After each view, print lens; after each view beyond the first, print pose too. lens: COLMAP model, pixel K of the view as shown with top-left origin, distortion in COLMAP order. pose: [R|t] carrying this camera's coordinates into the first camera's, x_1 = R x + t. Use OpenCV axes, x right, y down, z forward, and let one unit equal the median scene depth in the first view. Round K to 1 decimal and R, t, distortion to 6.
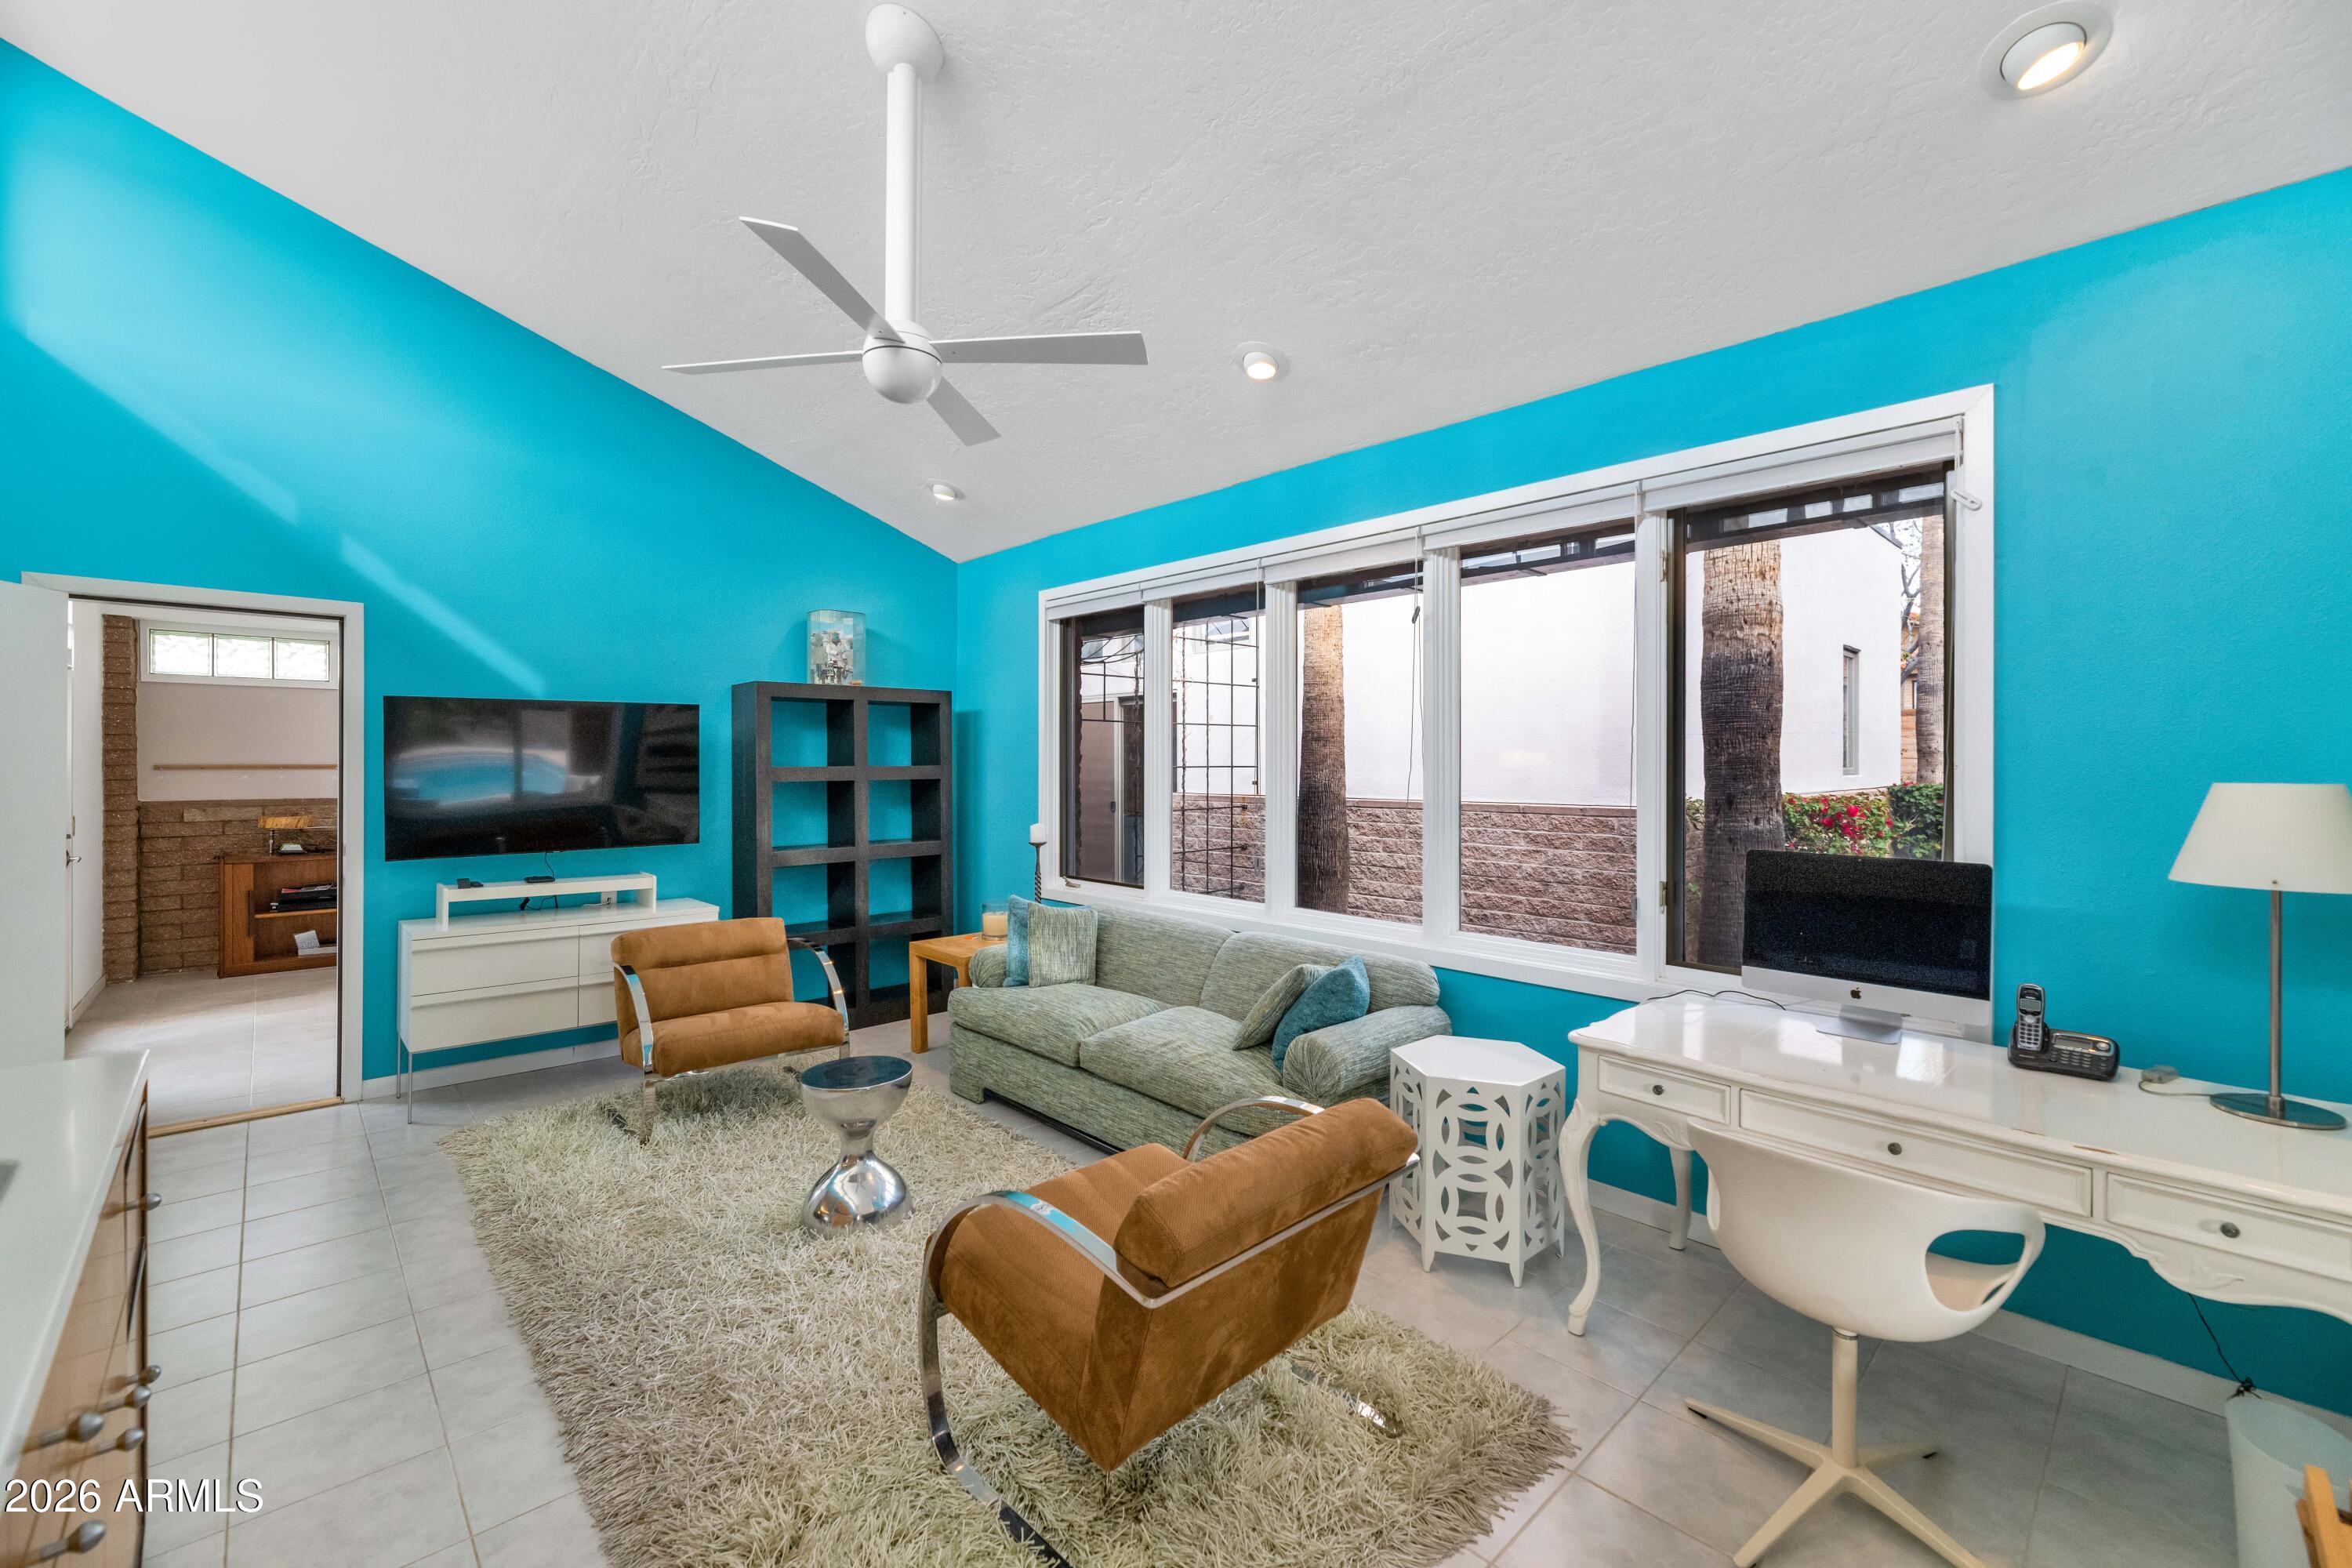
lens RADIAL K [[952.7, 0, 1181.7], [0, 952.7, 773.4], [0, 0, 1]] dist [0.000417, 0.000000]
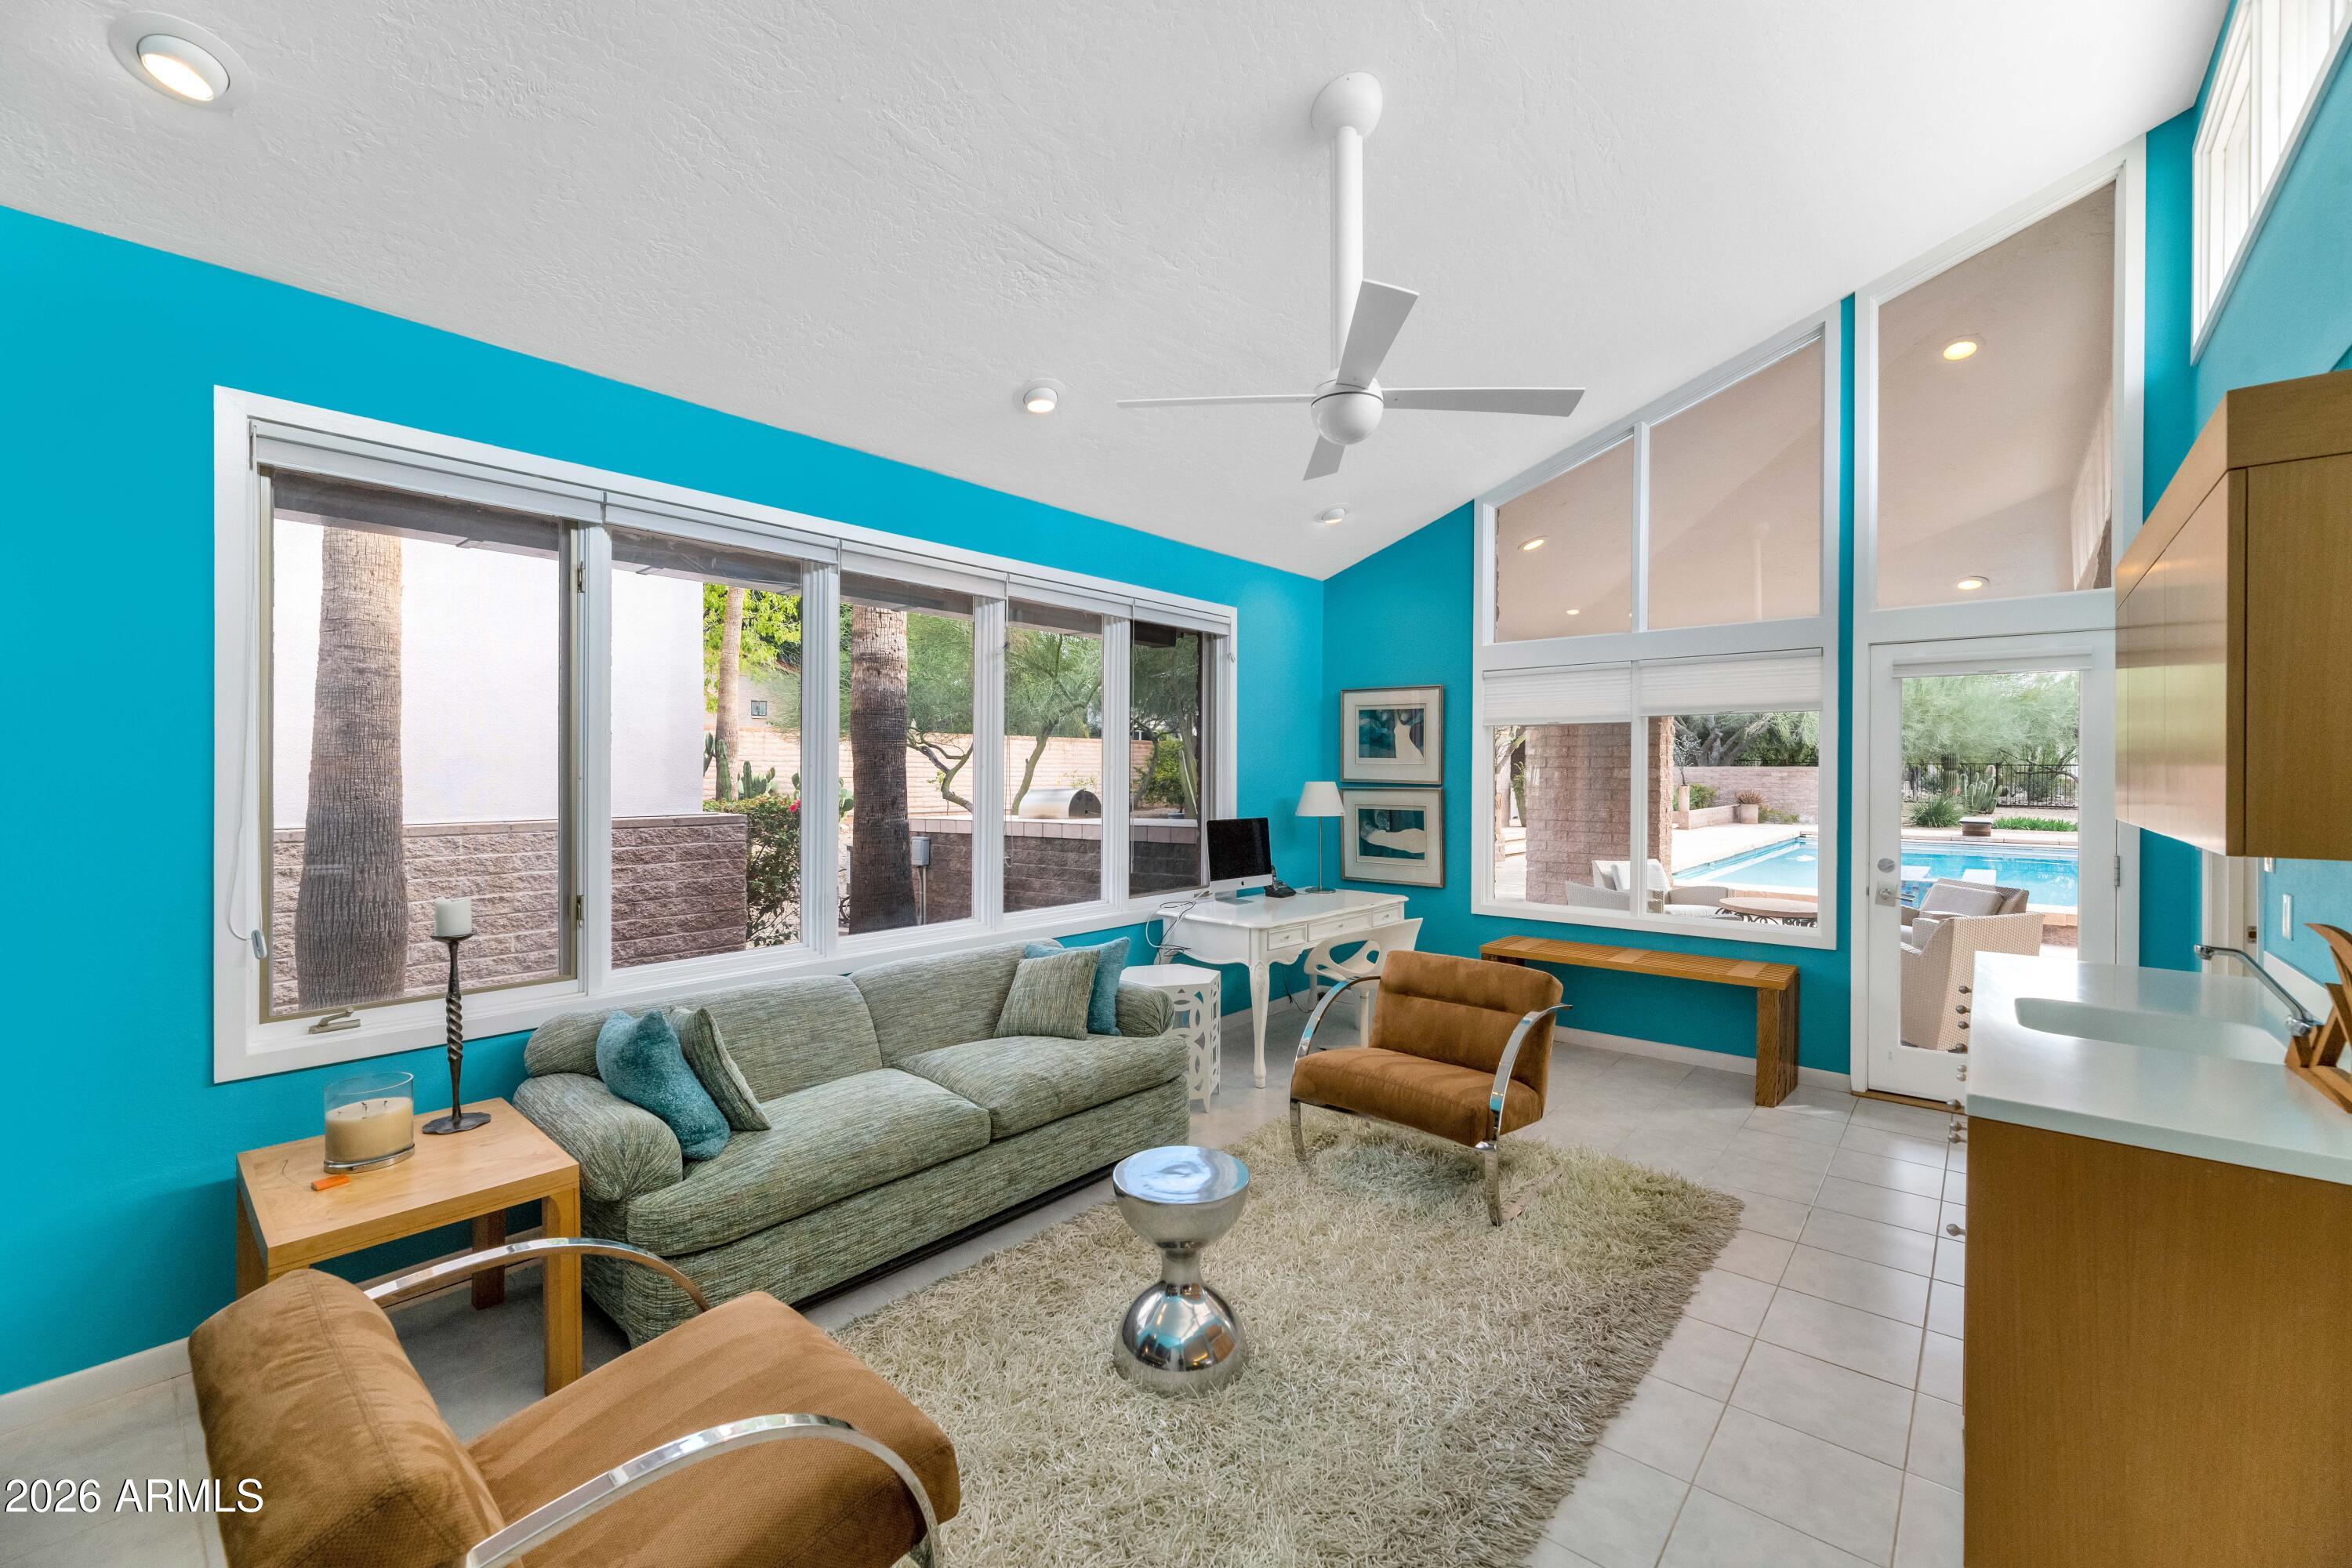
lens RADIAL K [[952.7, 0, 1180.8], [0, 952.7, 775.5], [0, 0, 1]] dist [0.000417, 0.000000]
pose [[-0.090047, -0.006680, 0.995915, -0.602118], [0.007815, 0.999942, 0.007414, -0.010964], [-0.995907, 0.008450, -0.089990, 0.571097]]
